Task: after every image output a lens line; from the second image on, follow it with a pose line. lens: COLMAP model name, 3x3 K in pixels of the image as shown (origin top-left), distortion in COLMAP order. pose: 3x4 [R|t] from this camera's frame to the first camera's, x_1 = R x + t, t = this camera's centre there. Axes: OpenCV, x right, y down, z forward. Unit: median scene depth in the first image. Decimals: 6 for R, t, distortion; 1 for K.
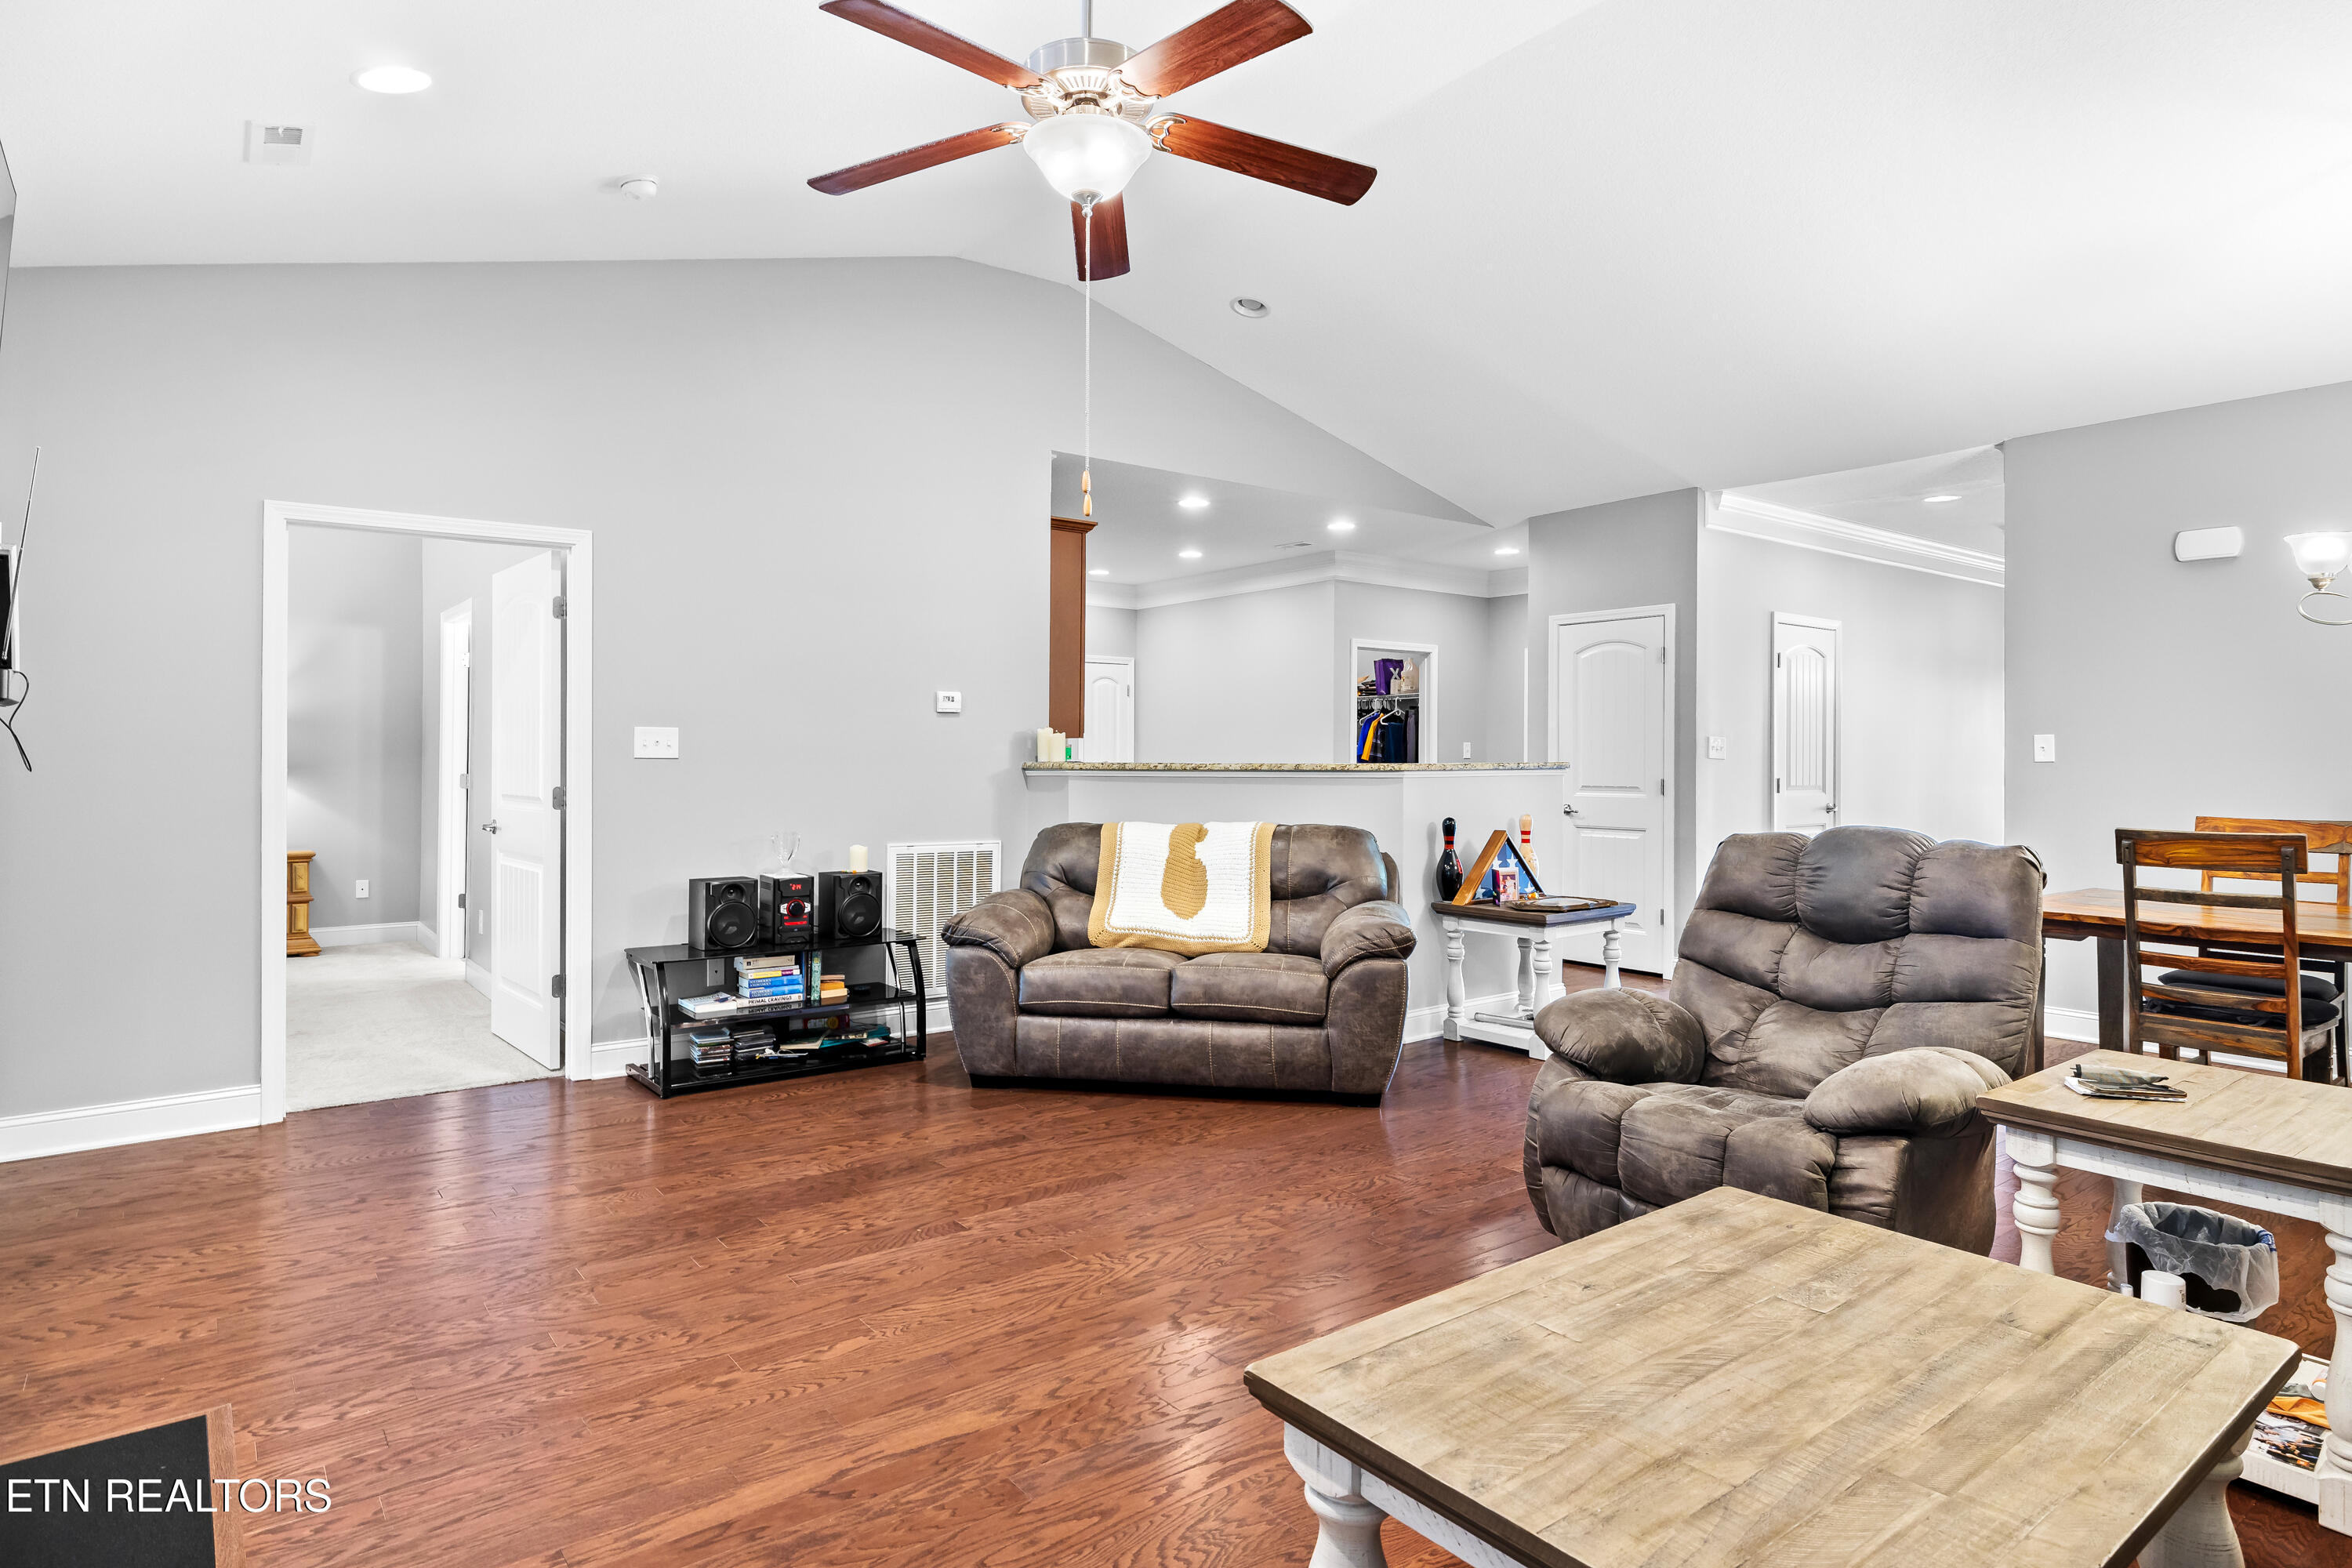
lens RADIAL K [[1291.8, 0, 1171.0], [0, 1291.8, 753.1], [0, 0, 1]] dist [0.000738, 0.000352]
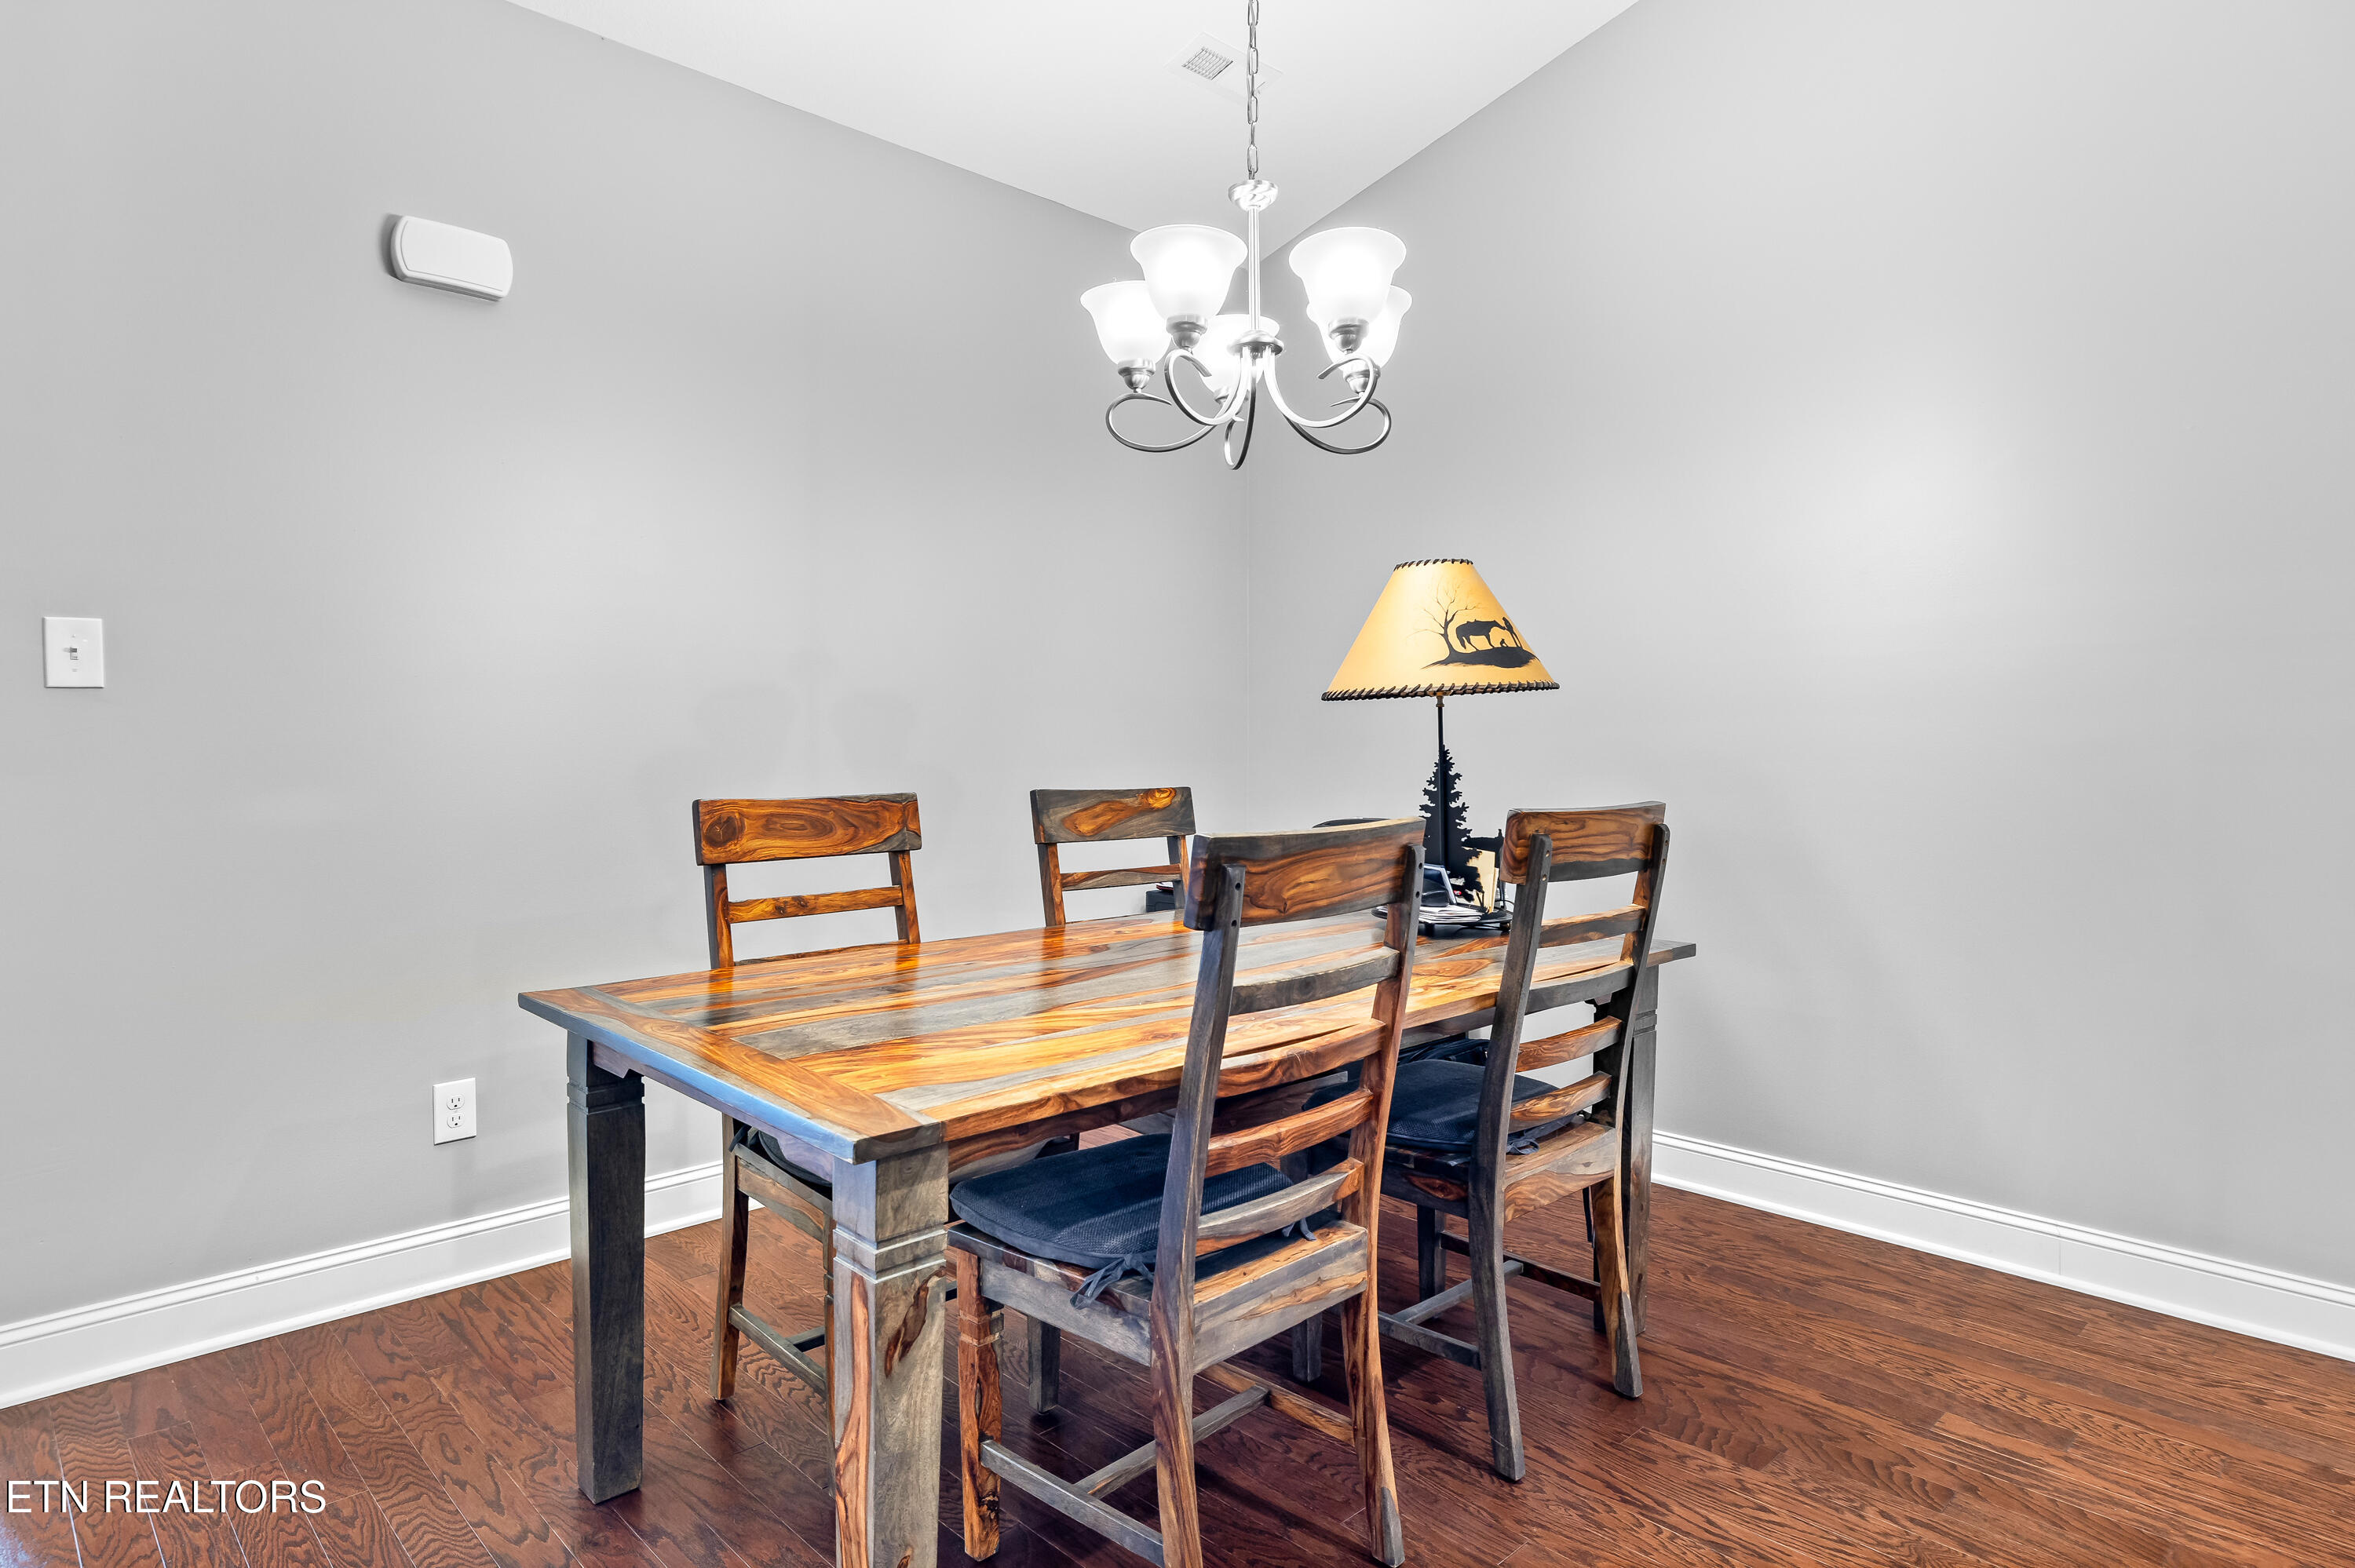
lens RADIAL K [[1293.3, 0, 1172.5], [0, 1293.3, 753.1], [0, 0, 1]] dist [0.000738, 0.000352]
pose [[-0.111684, -0.013821, 0.993648, 0.465470], [-0.003943, 0.999902, 0.013465, 0.037821], [-0.993736, -0.002414, -0.111728, 1.336145]]
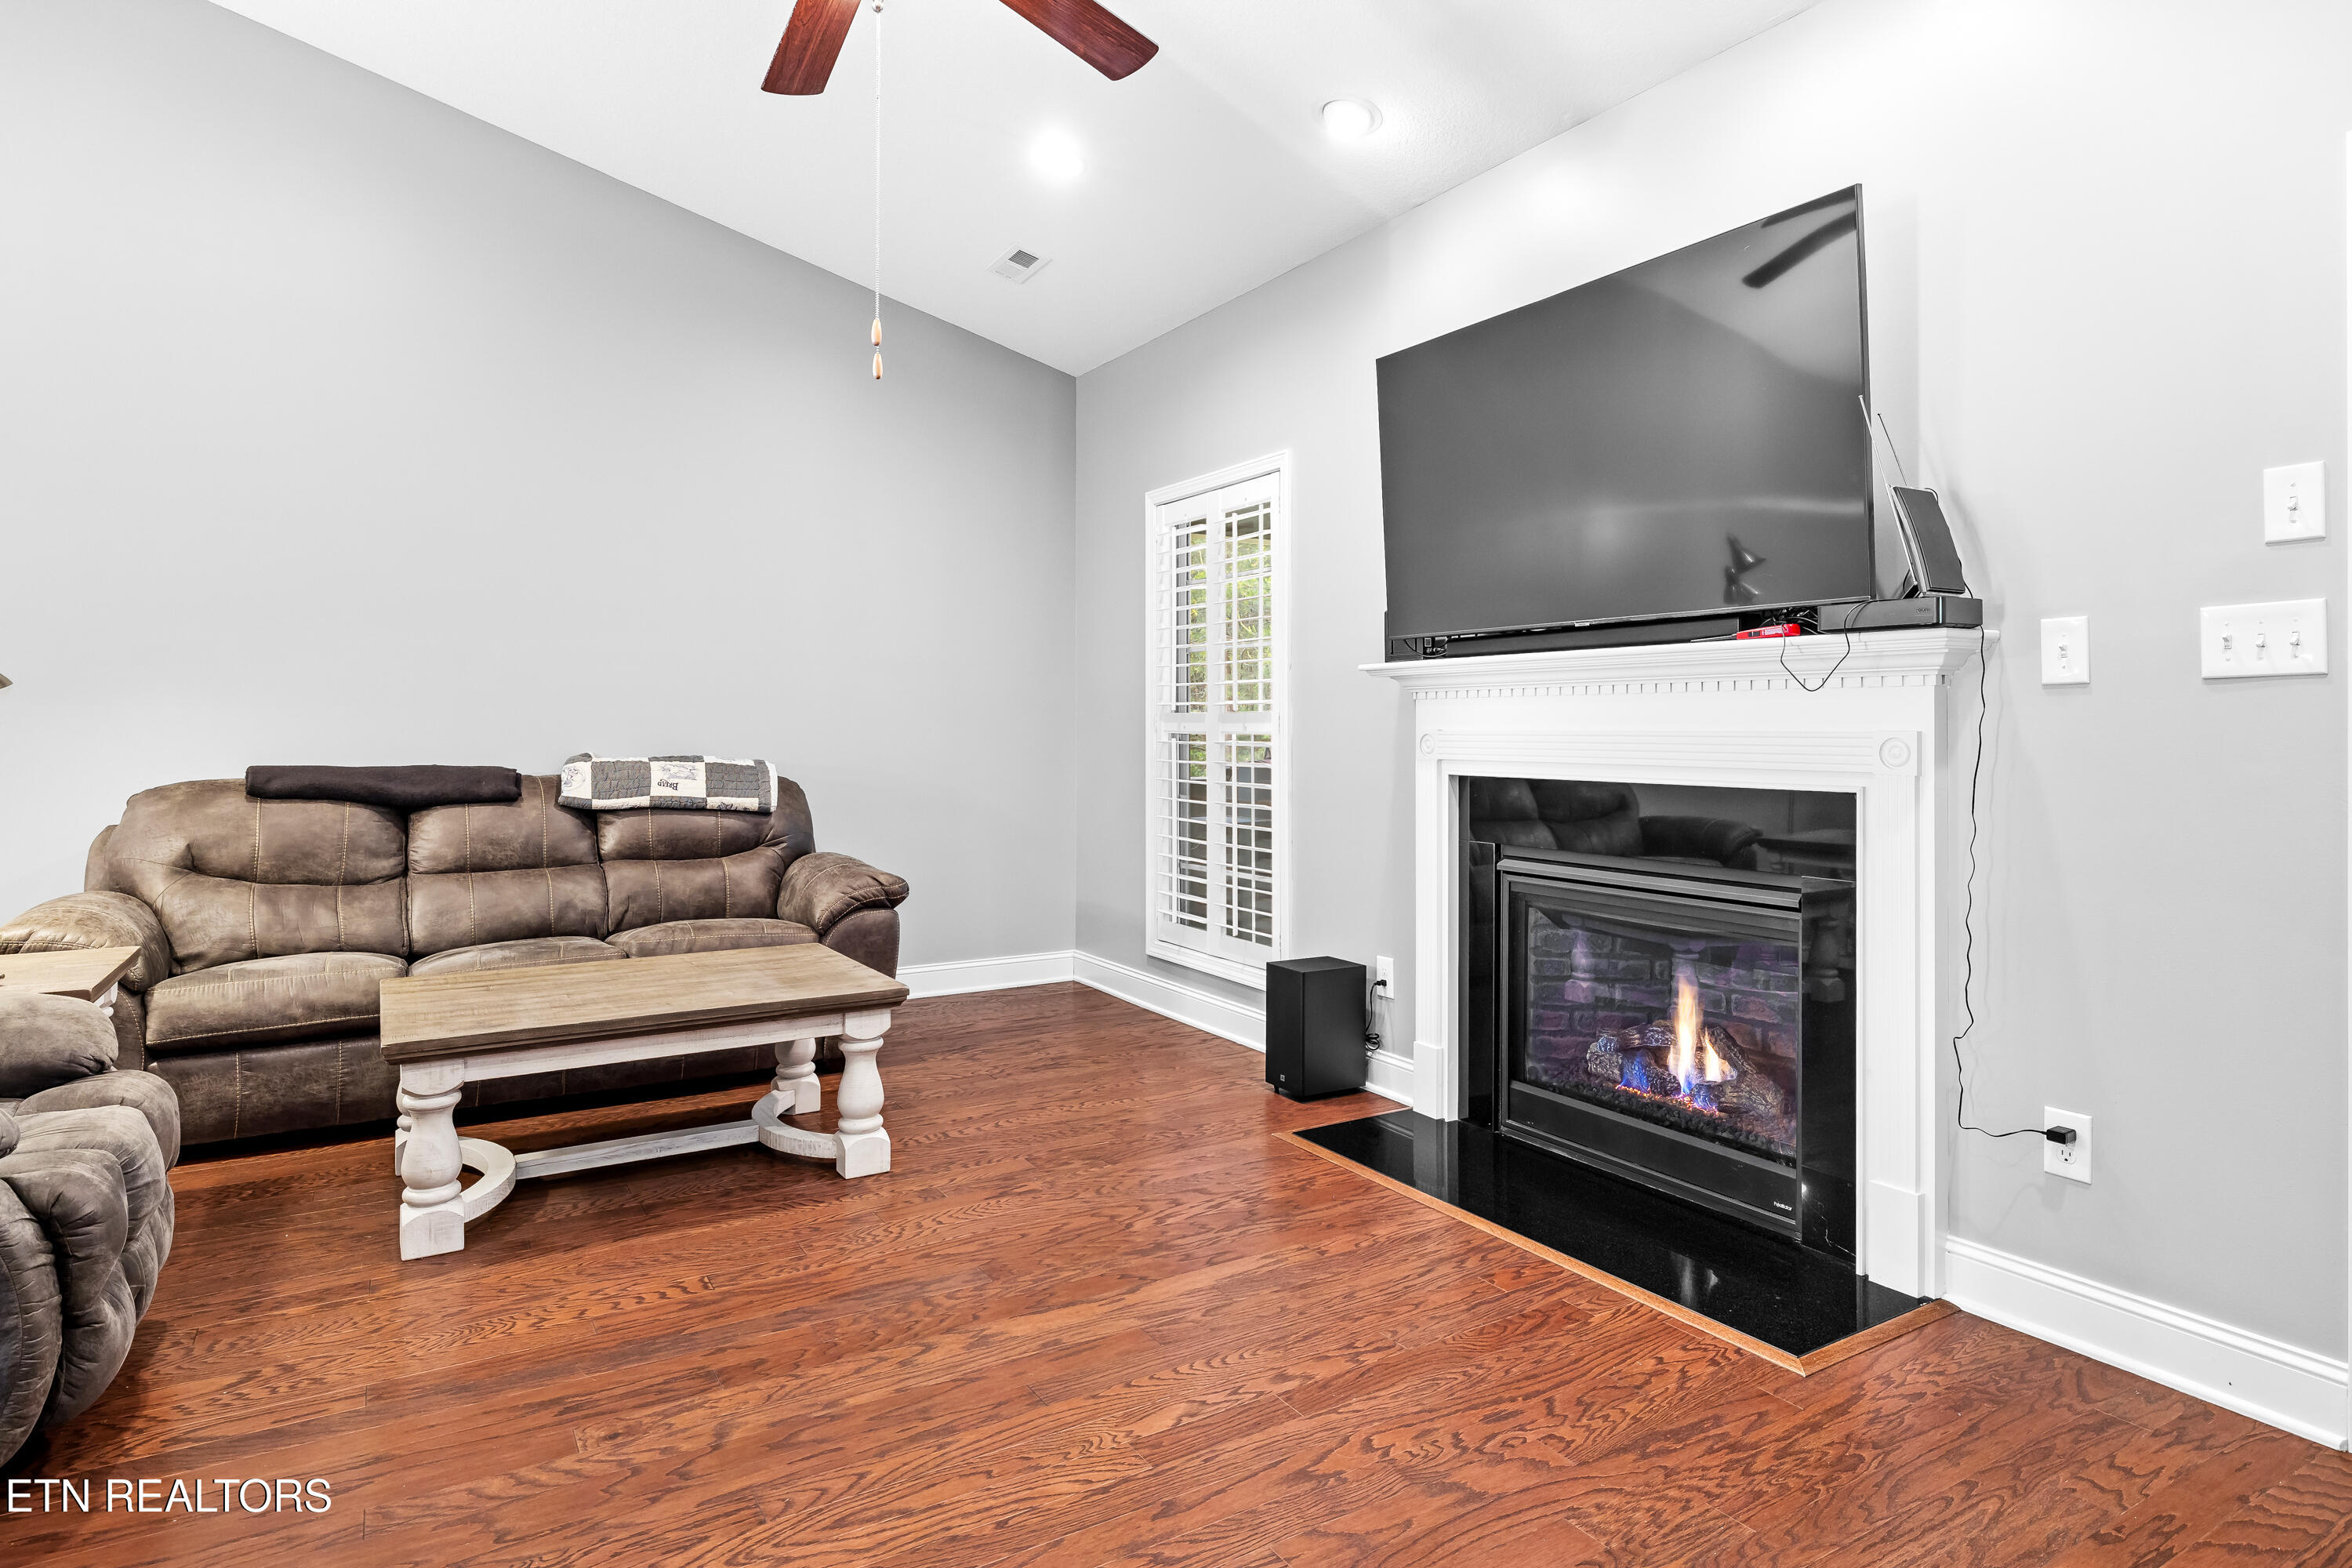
lens RADIAL K [[1294.8, 0, 1165.8], [0, 1294.8, 723.2], [0, 0, 1]] dist [0.000364, -0.000199]
pose [[-0.993597, -0.005169, 0.112864, -0.299218], [-0.005964, 0.999960, -0.006705, 0.038059], [-0.112824, -0.007335, -0.993588, 1.560460]]
